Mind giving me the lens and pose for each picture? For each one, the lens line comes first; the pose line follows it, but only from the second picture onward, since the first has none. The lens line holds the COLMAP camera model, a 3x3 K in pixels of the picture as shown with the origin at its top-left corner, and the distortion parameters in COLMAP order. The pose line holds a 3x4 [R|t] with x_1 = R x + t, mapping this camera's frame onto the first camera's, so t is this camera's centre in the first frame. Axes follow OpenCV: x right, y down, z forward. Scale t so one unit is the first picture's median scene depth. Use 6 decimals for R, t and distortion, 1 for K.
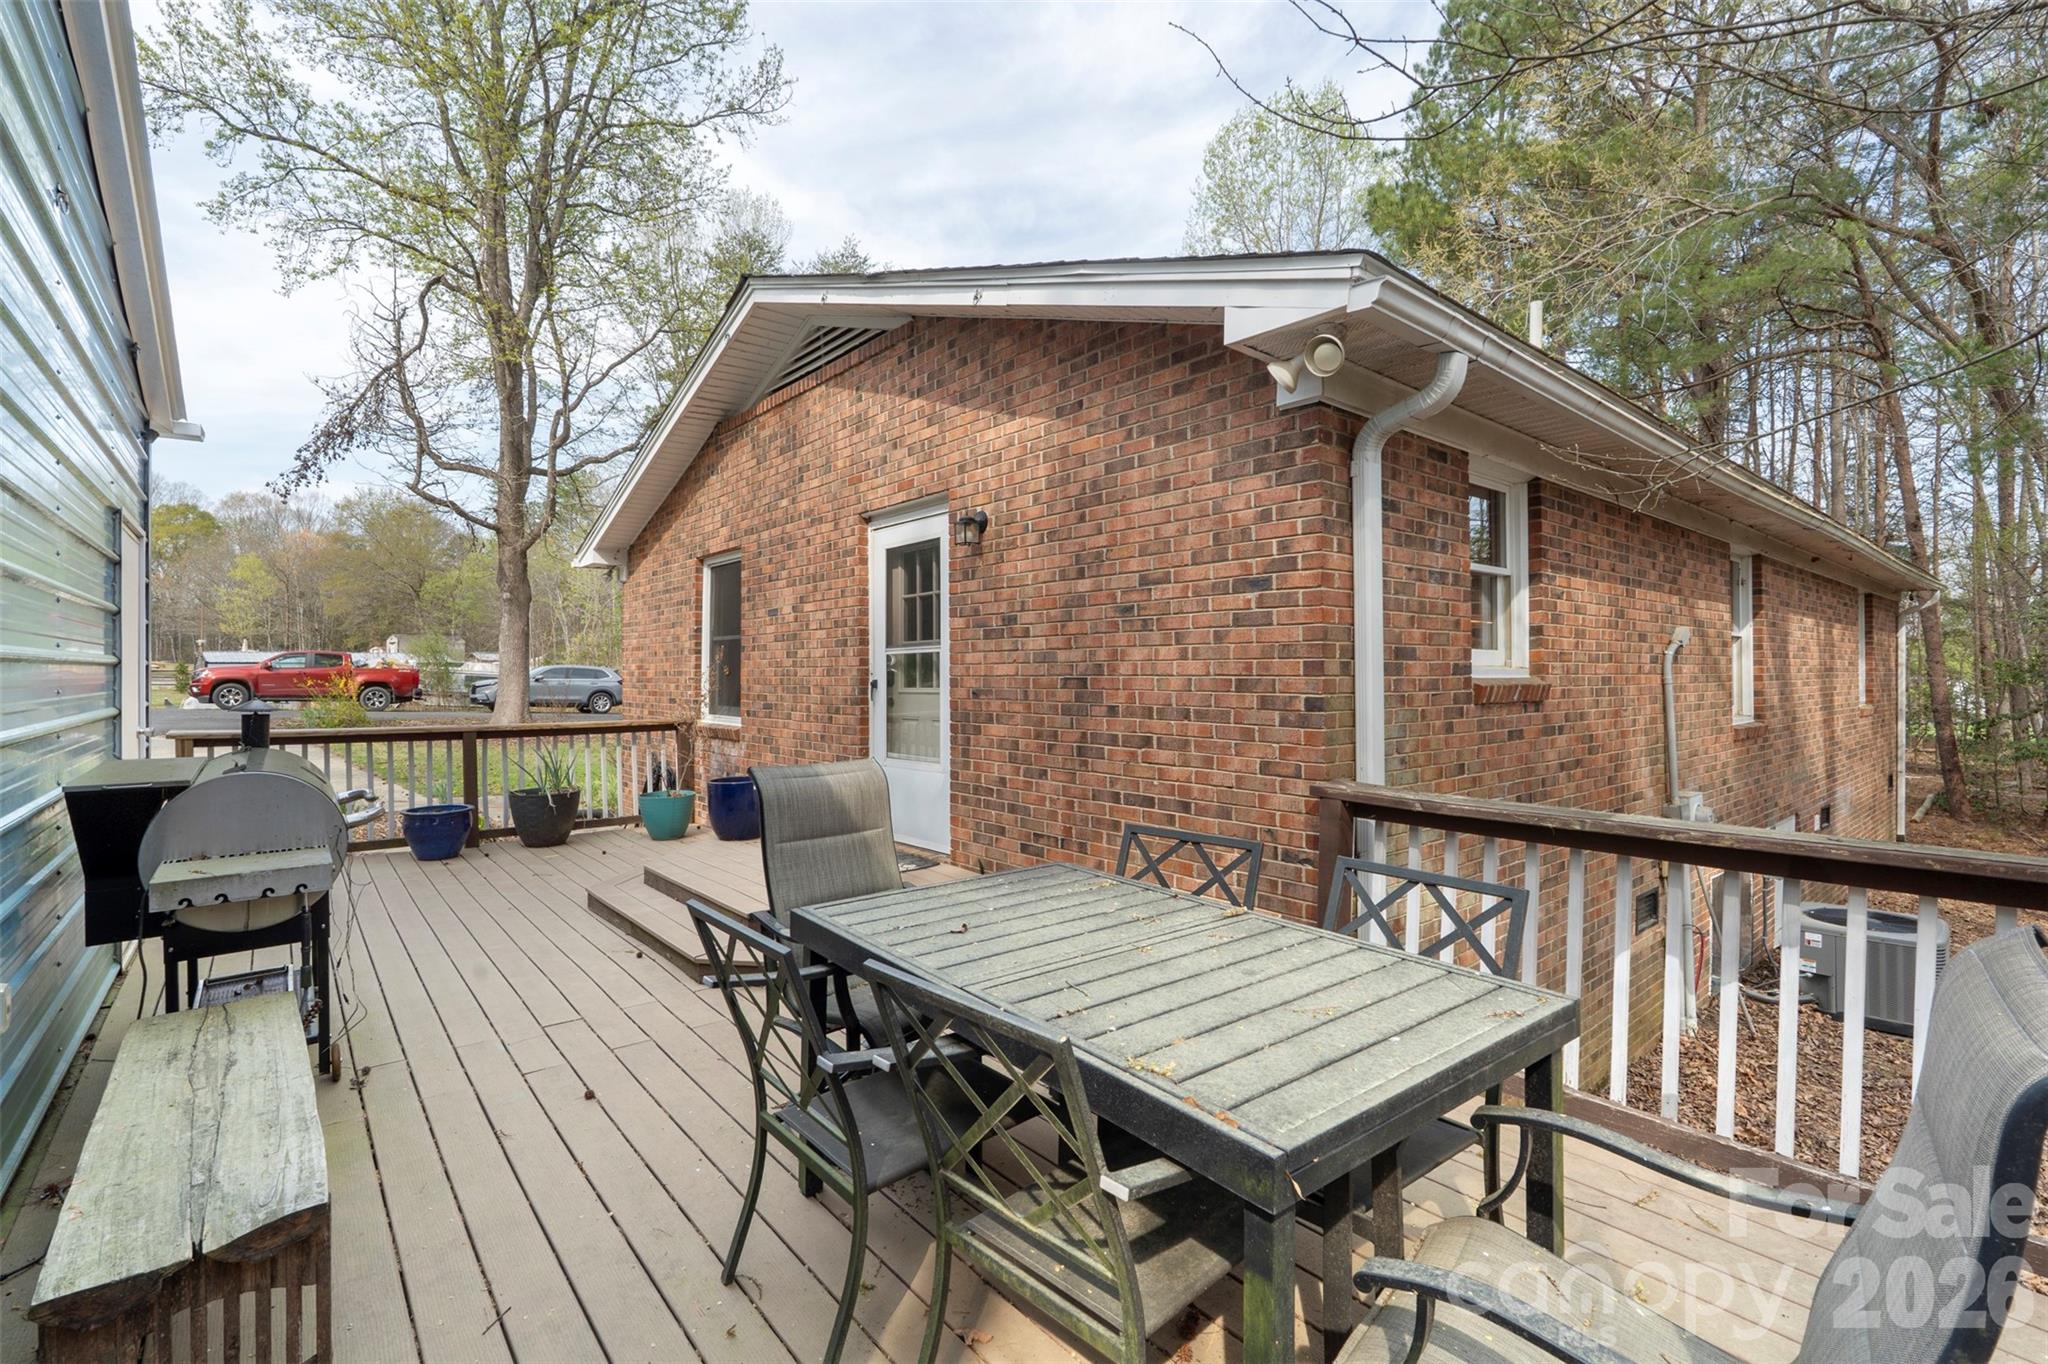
lens RADIAL K [[906.4, 0, 1024.4], [0, 906.4, 670.7], [0, 0, 1]] dist [-0.000055, -0.000332]
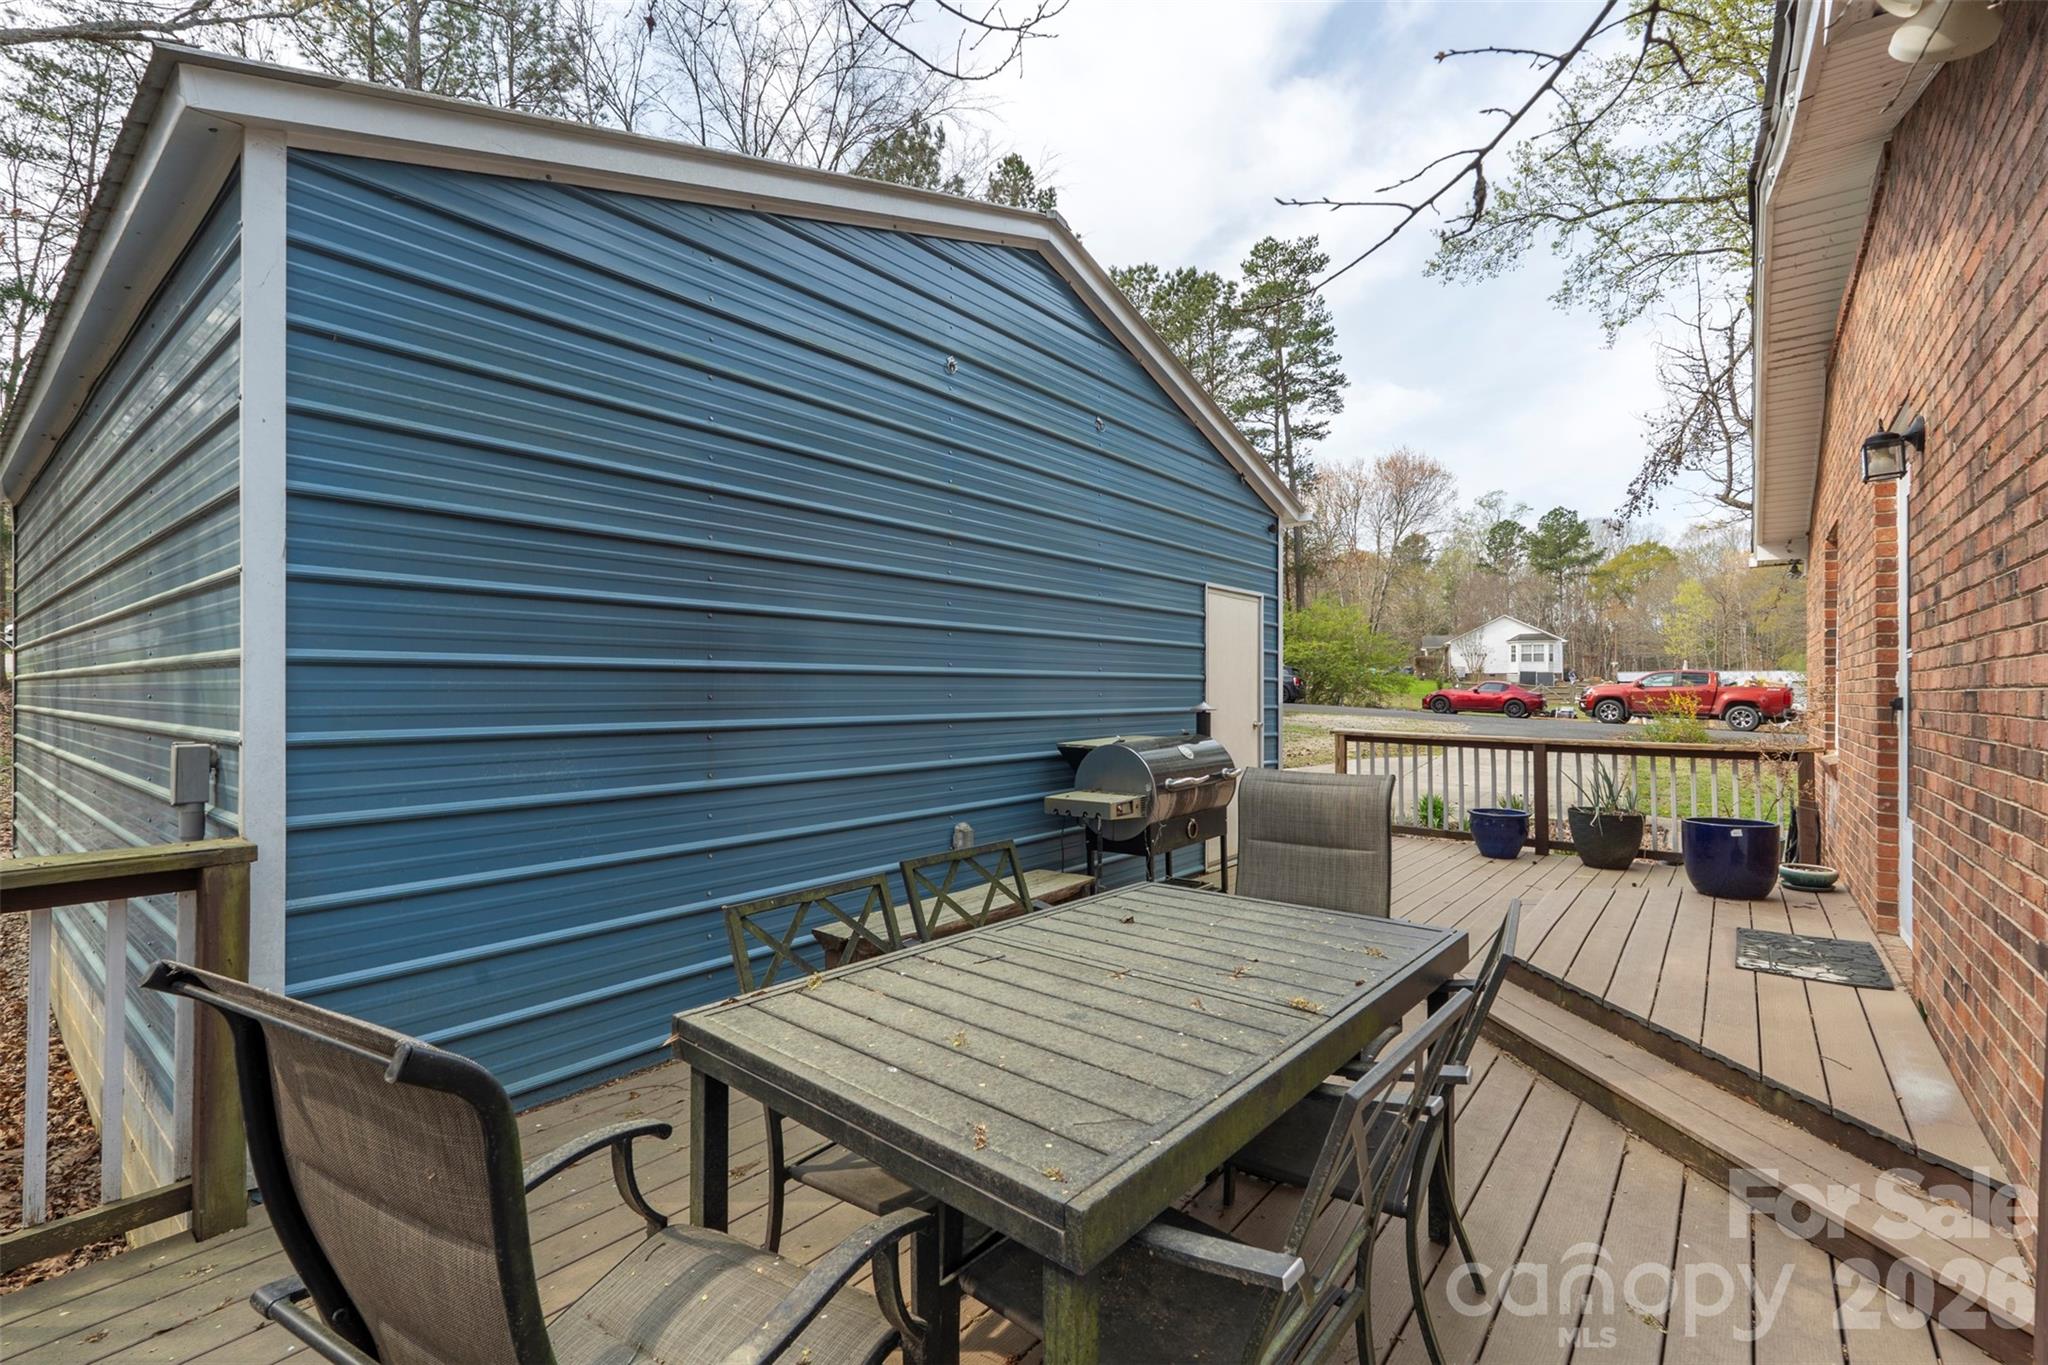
lens RADIAL K [[906.4, 0, 1031.6], [0, 906.4, 686.5], [0, 0, 1]] dist [-0.000055, -0.000332]
pose [[0.206587, -0.000109, -0.978428, 0.939115], [-0.003732, 0.999993, -0.000900, 0.012746], [0.978421, 0.003837, 0.206585, 0.663705]]
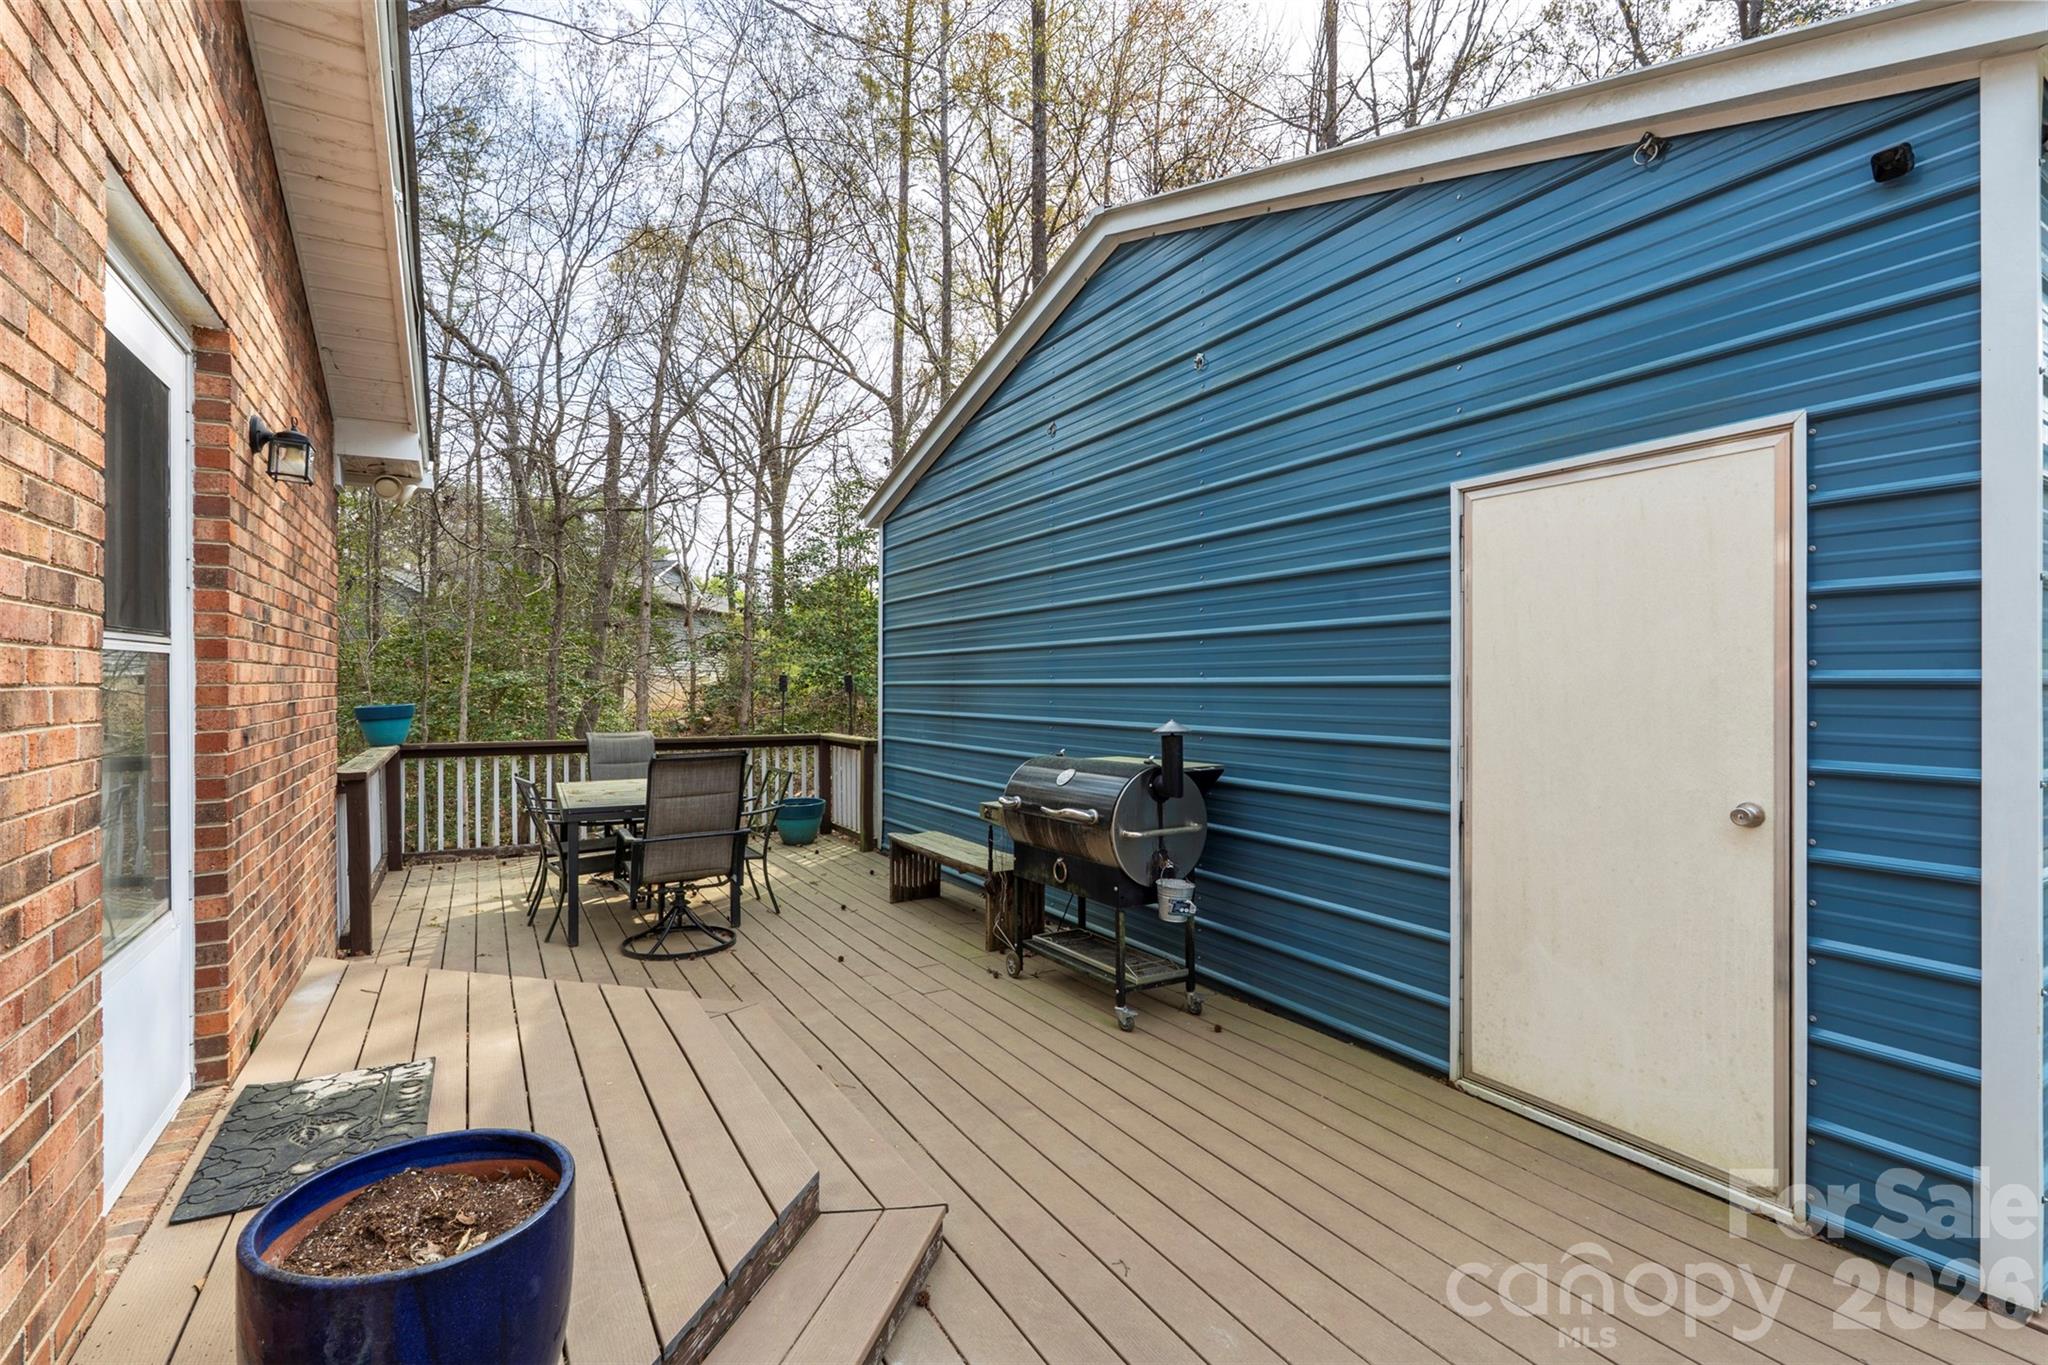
lens RADIAL K [[906.4, 0, 1037.4], [0, 906.4, 680.0], [0, 0, 1]] dist [-0.000055, -0.000332]
pose [[-0.990068, 0.003687, 0.140542, -0.635531], [0.003014, 0.999983, -0.004997, -0.005010], [-0.140558, -0.004524, -0.990062, 1.532100]]
